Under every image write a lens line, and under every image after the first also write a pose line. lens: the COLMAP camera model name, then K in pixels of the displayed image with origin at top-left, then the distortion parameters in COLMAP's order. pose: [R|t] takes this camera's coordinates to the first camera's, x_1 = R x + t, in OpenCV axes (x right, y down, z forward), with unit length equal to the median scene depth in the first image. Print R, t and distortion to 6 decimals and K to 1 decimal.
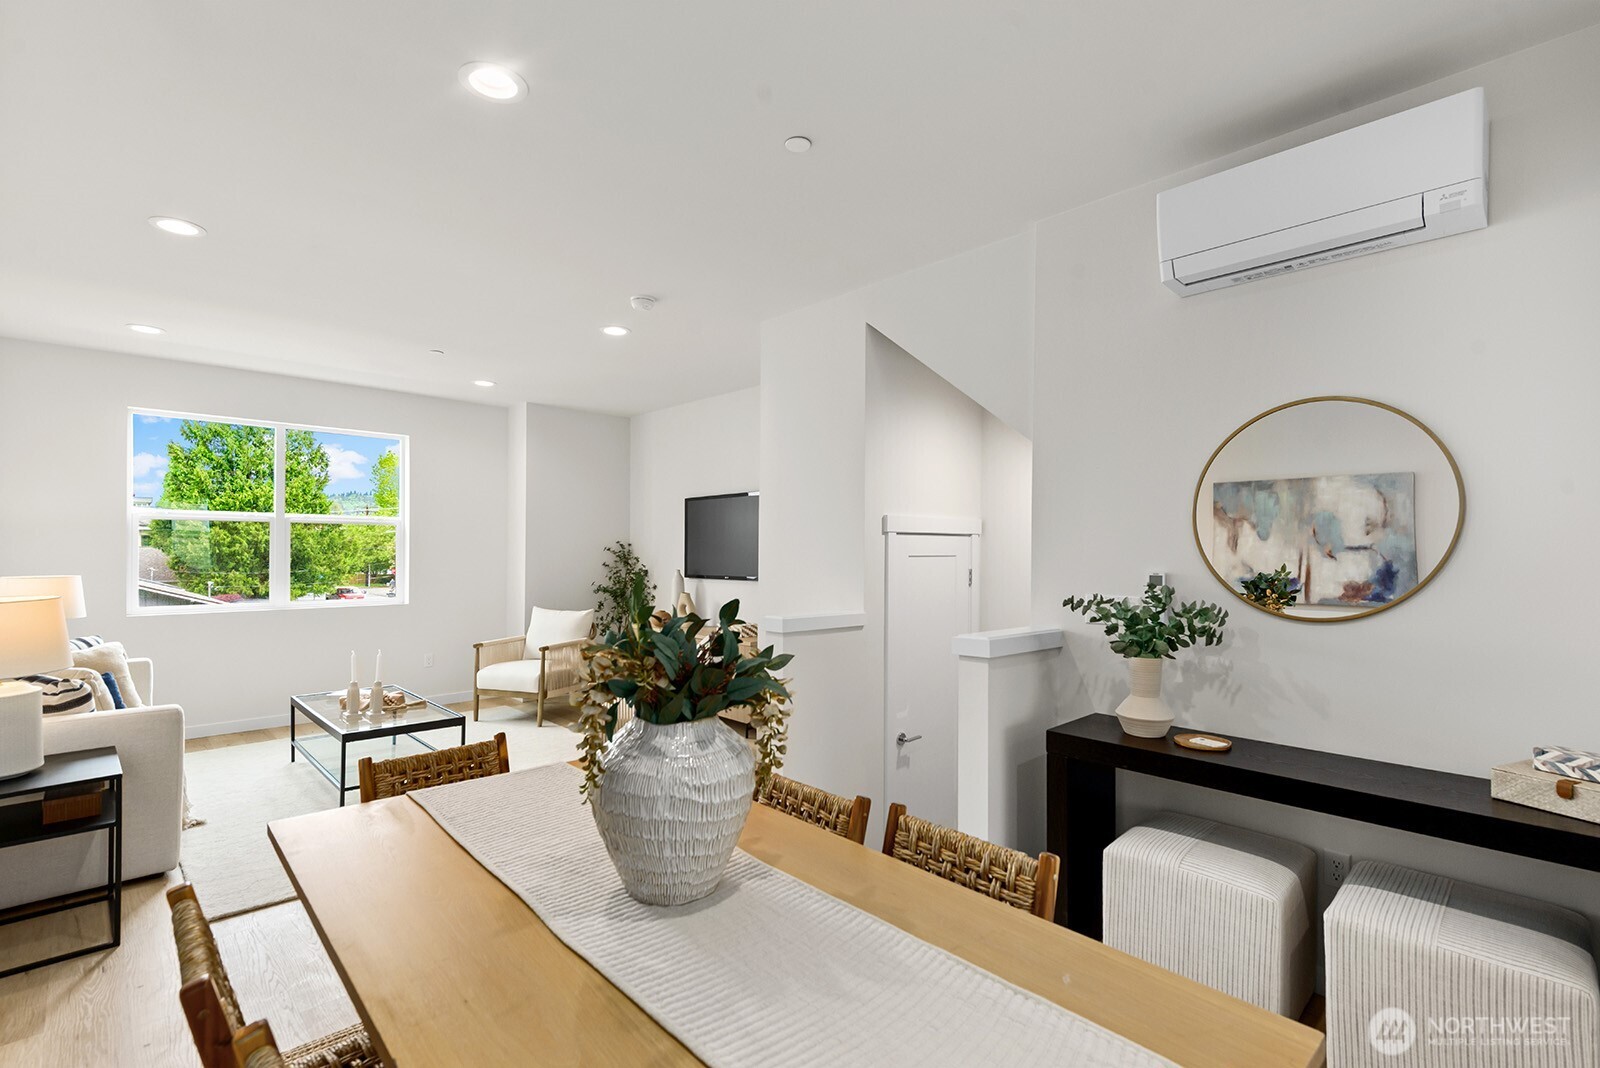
lens RADIAL K [[717.9, 0, 810.5], [0, 717.9, 546.8], [0, 0, 1]] dist [-0.020423, 0.000198]
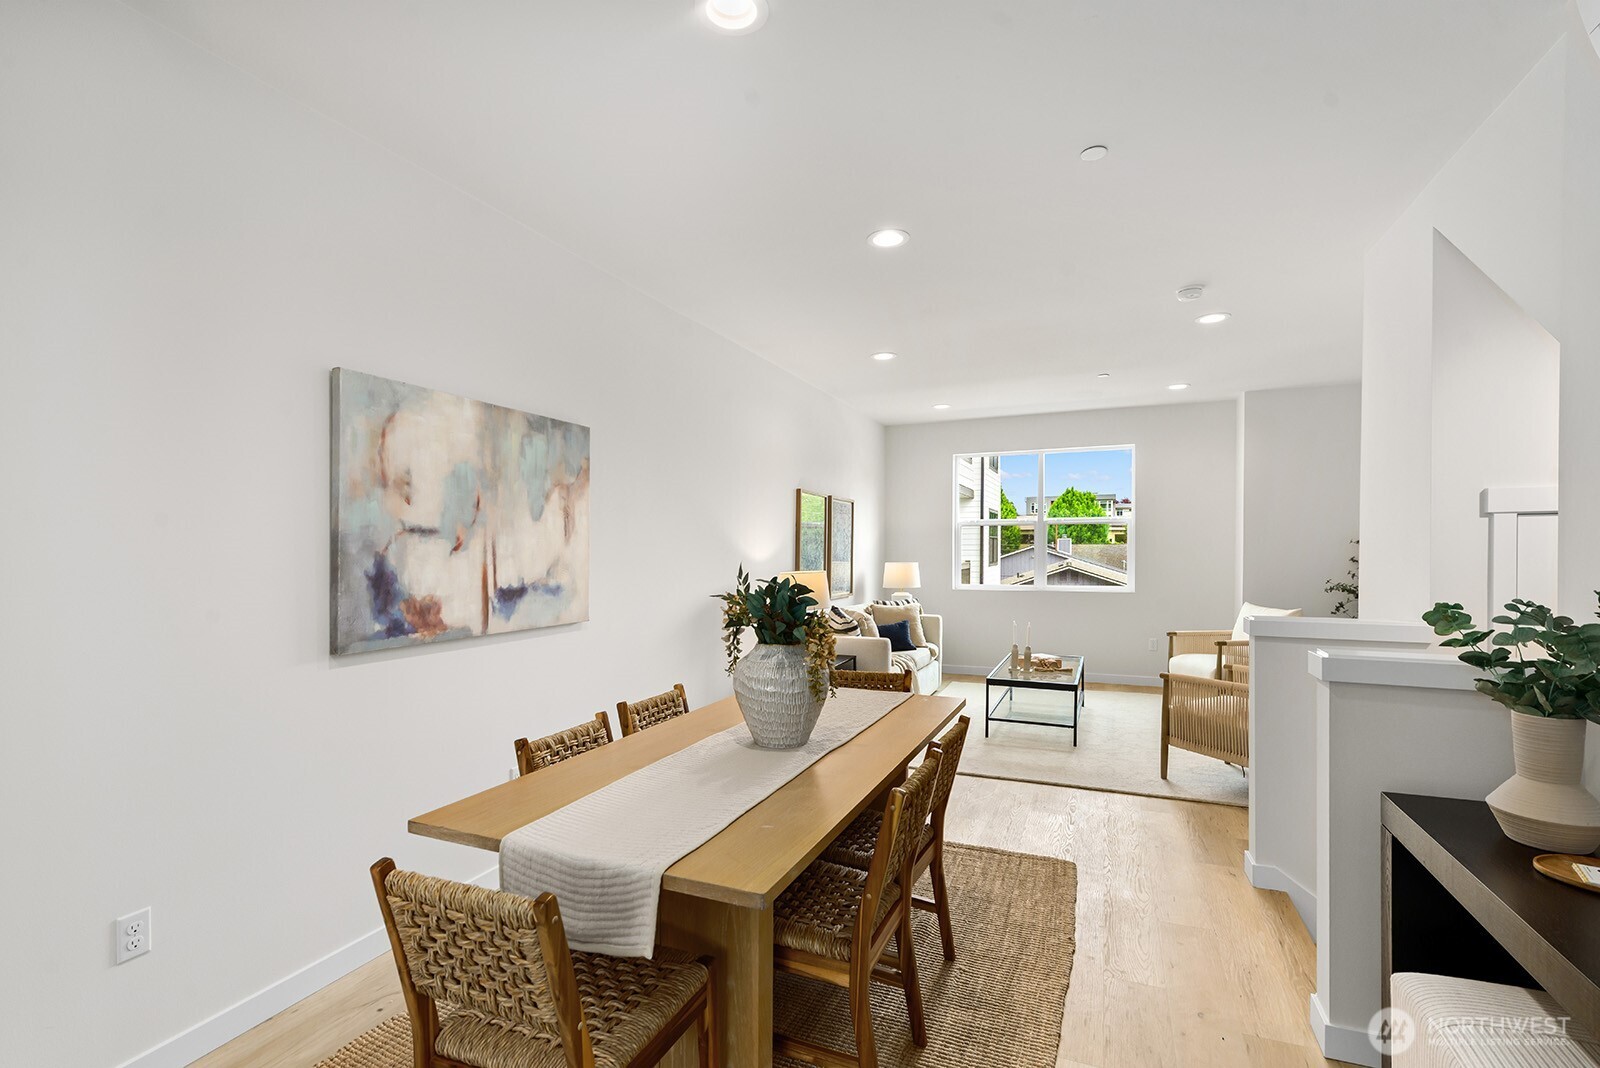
lens RADIAL K [[717.9, 0, 810.5], [0, 717.9, 546.8], [0, 0, 1]] dist [-0.020423, 0.000198]
pose [[0.389336, -0.004490, -0.921085, 0.414593], [0.009866, 0.999951, -0.000704, 0.004628], [0.921043, -0.008813, 0.389361, 0.119968]]
